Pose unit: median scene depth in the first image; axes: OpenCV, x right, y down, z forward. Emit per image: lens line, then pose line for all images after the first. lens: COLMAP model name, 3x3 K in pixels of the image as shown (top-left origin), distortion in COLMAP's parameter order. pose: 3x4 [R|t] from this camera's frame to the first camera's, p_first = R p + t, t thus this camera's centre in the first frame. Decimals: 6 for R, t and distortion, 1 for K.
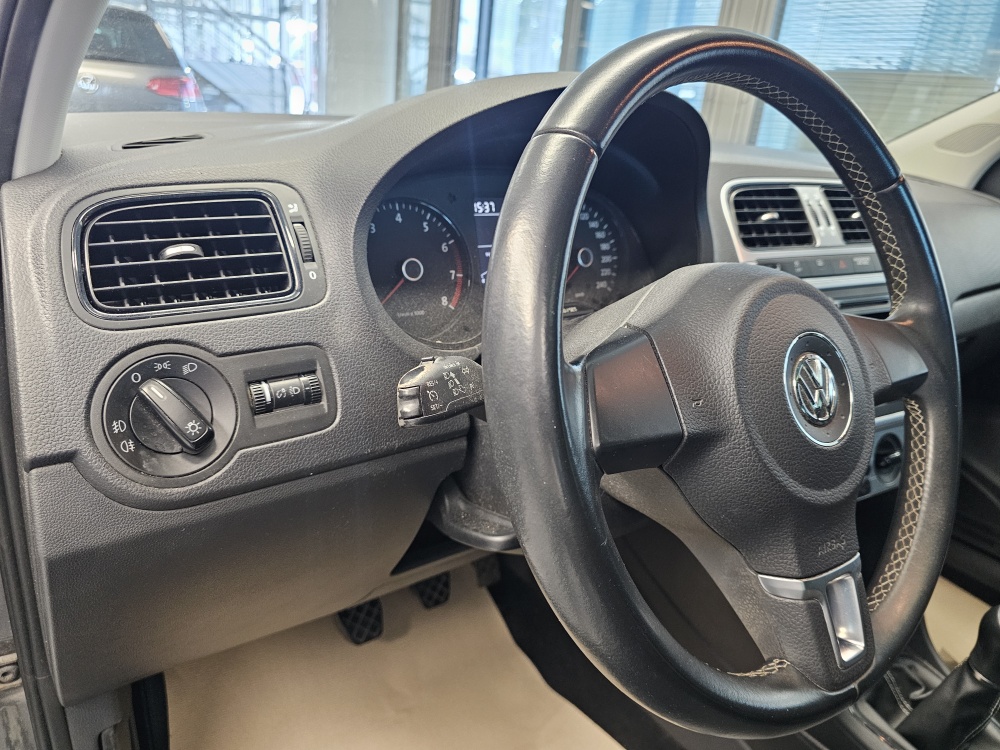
lens RADIAL K [[687.1, 0, 500.0], [0, 687.1, 375.0], [0, 0, 1]] dist [0.064440, -0.075996]
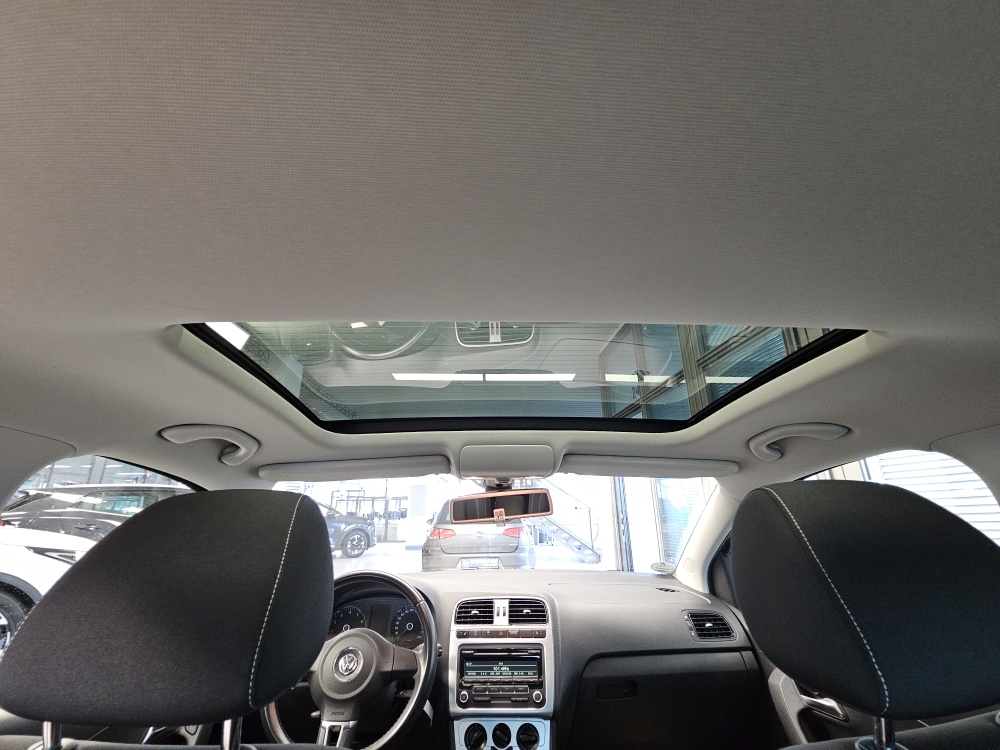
lens RADIAL K [[405.4, 0, 496.3], [0, 405.4, 377.7], [0, 0, 1]] dist [0.000490, 0.000097]
pose [[0.832126, -0.264642, -0.487371, 1.579870], [-0.119893, 0.772177, -0.623994, 0.058526], [0.541472, 0.577674, 0.610820, -0.545861]]
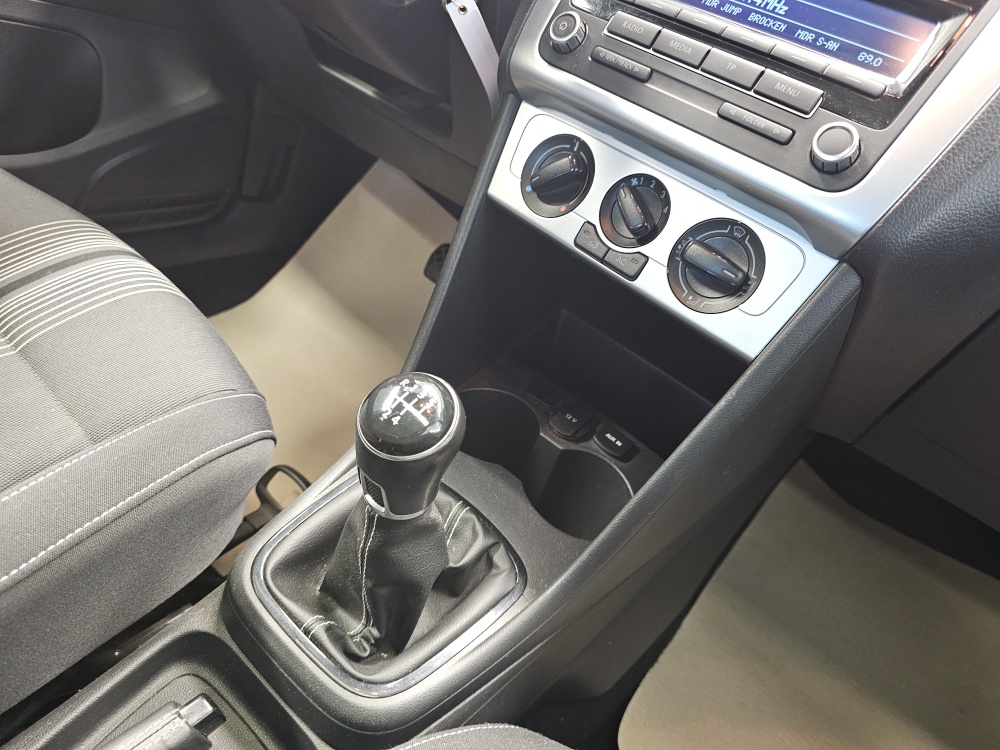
lens RADIAL K [[687.1, 0, 500.0], [0, 687.1, 375.0], [0, 0, 1]] dist [0.064440, -0.075996]
pose [[0.274196, 0.523543, -0.806671, 1.110257], [-0.582461, 0.757872, 0.293887, 0.138729], [0.765216, 0.389272, 0.512749, 0.730534]]
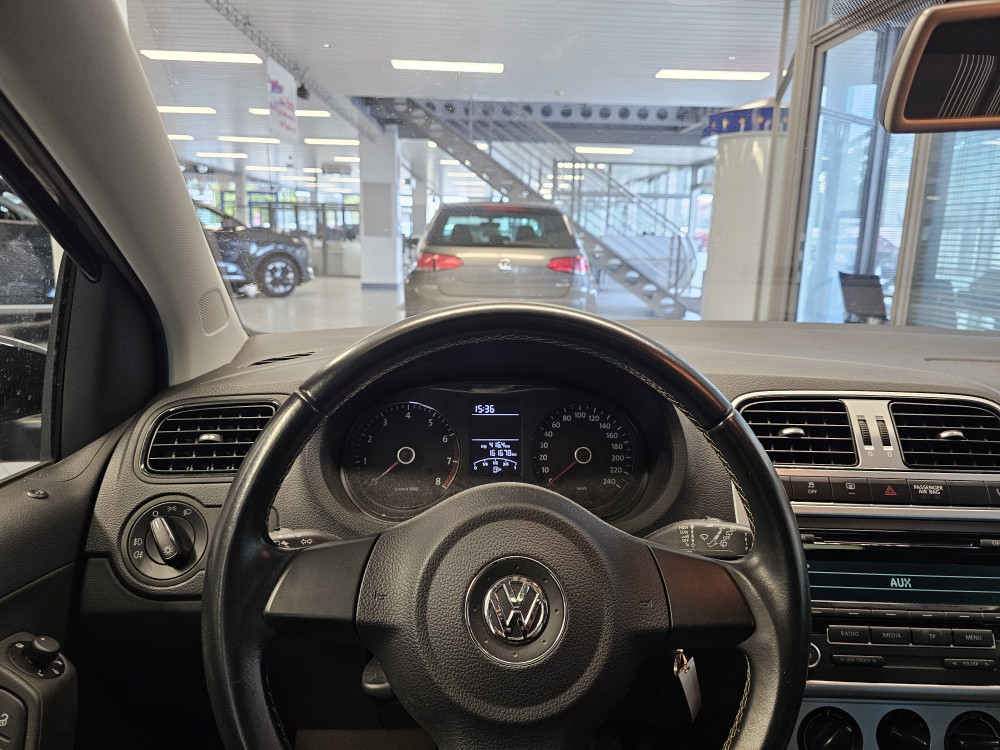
lens RADIAL K [[679.2, 0, 504.1], [0, 679.2, 359.6], [0, 0, 1]] dist [0.053991, -0.063625]
pose [[0.842389, 0.024922, -0.538293, 0.575638], [-0.146928, 0.971703, -0.184945, -0.094264], [0.518452, 0.234886, 0.822214, -0.006712]]
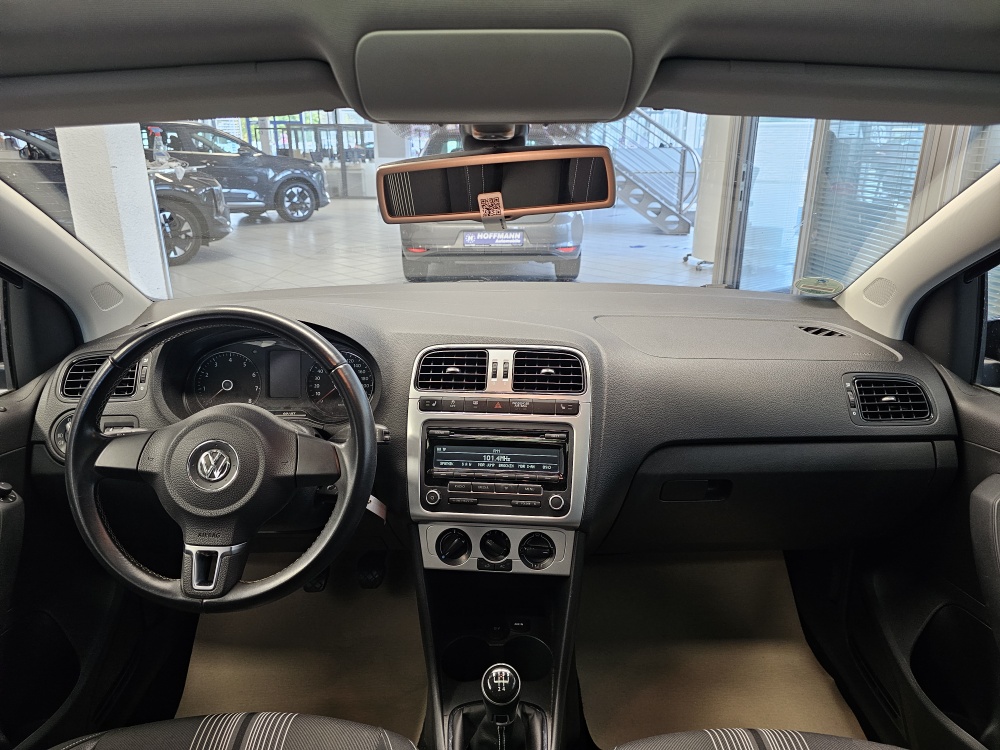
lens RADIAL K [[668.4, 0, 492.1], [0, 668.4, 366.5], [0, 0, 1]] dist [0.066515, -0.073441]
pose [[0.805940, 0.092771, -0.584682, 1.381179], [-0.144143, 0.988673, -0.041818, -0.192061], [0.574180, 0.117981, 0.810184, -0.171094]]
